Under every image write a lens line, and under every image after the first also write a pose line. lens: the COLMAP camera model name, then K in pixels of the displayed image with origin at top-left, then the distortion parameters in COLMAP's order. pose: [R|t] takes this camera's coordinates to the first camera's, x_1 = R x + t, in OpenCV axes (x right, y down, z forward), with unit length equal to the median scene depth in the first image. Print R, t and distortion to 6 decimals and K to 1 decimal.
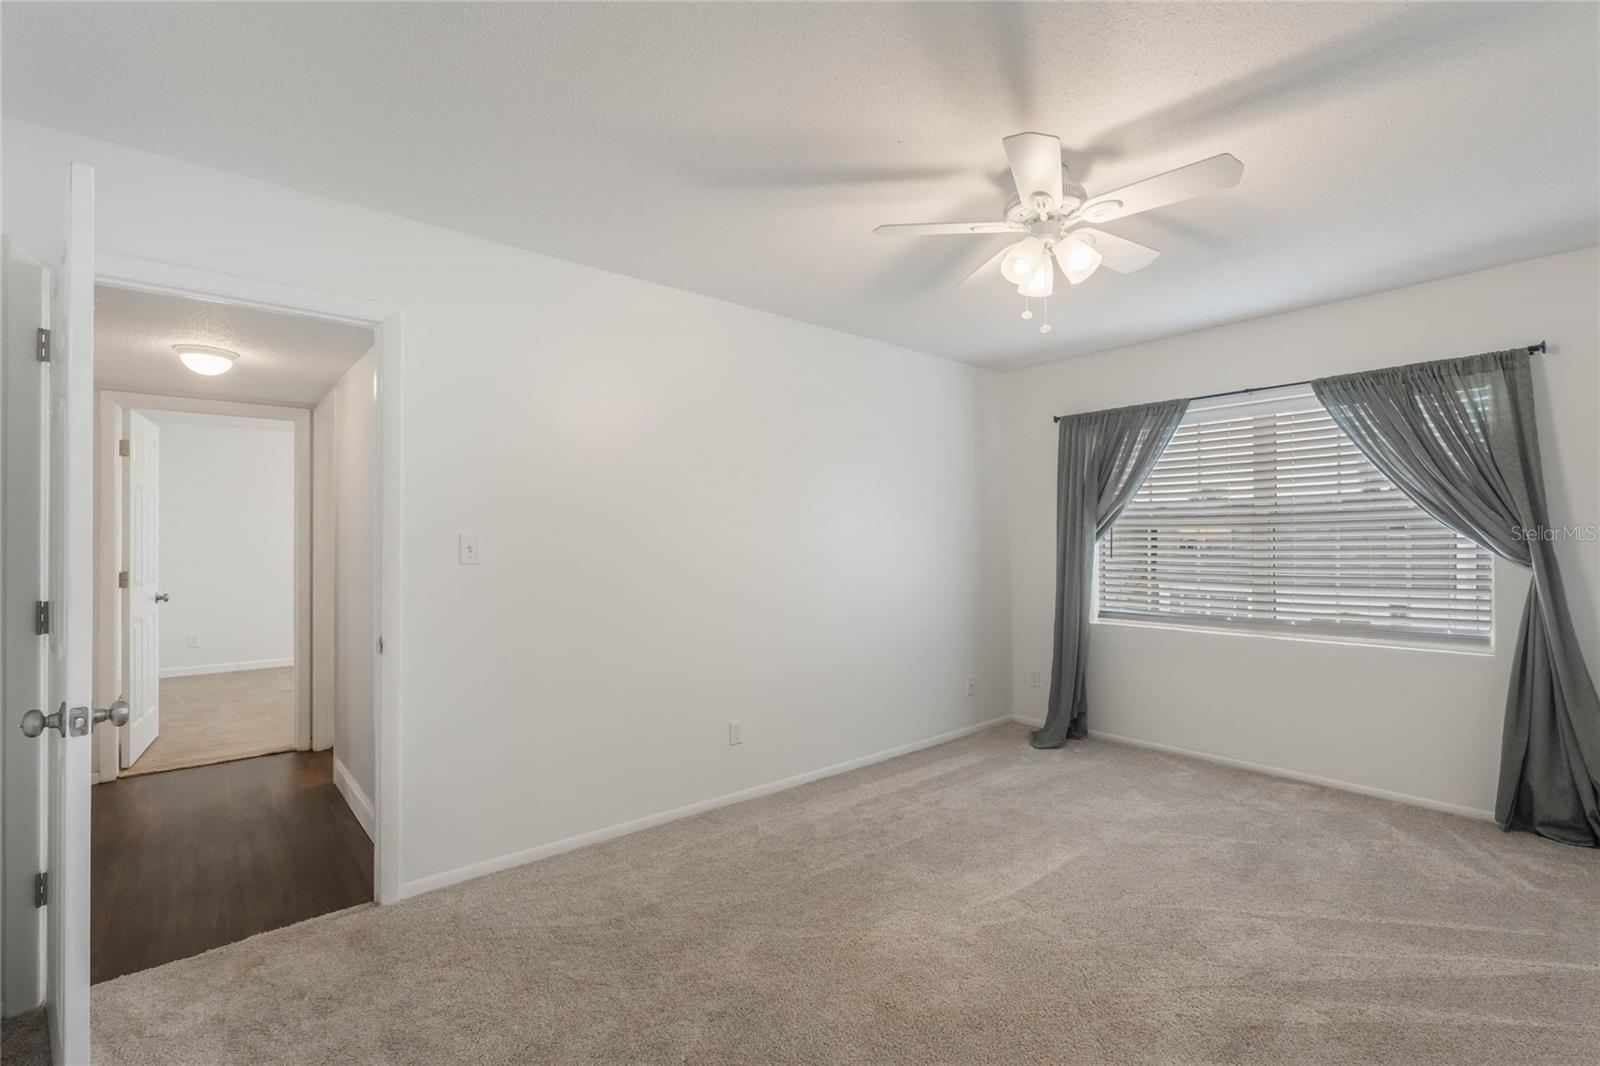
lens RADIAL K [[758.1, 0, 801.7], [0, 758.1, 537.5], [0, 0, 1]] dist [-0.002069, -0.000055]
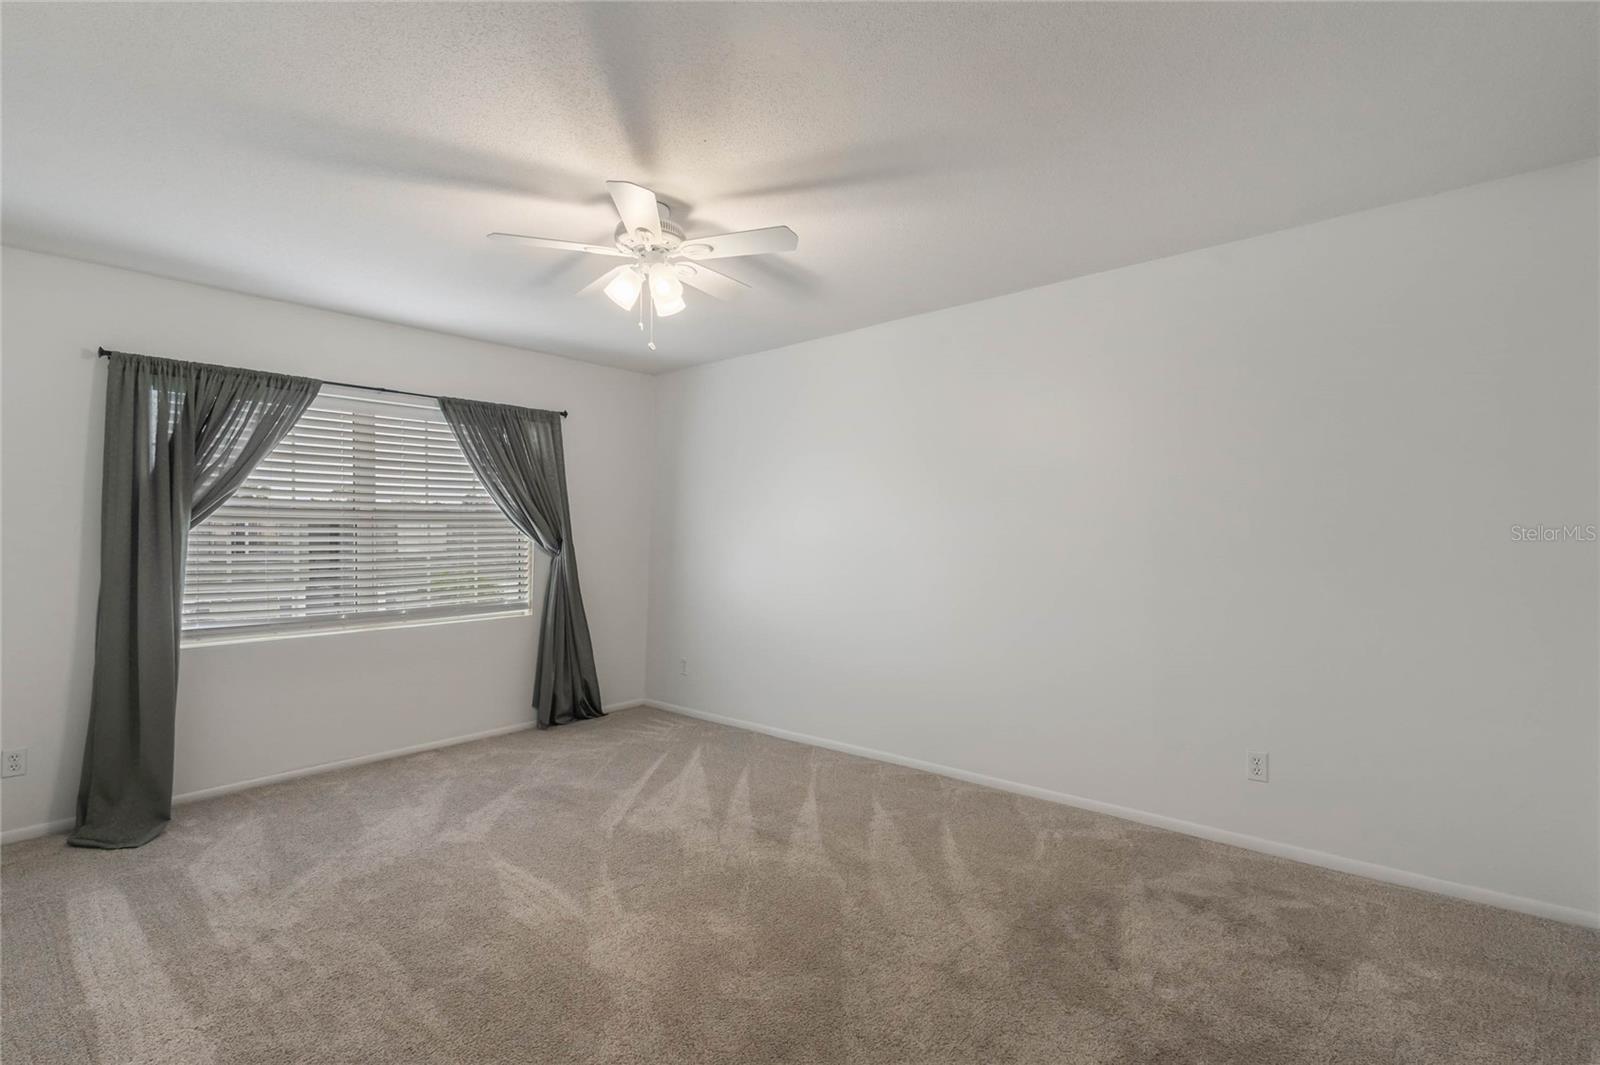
lens RADIAL K [[790.9, 0, 800.0], [0, 790.9, 532.5], [0, 0, 1]] dist [-0.001405, -0.000285]
pose [[-0.212233, 0.008340, 0.977184, -0.634149], [-0.001539, 0.999959, -0.008868, 0.009040], [-0.977218, -0.003386, -0.212212, 0.741077]]
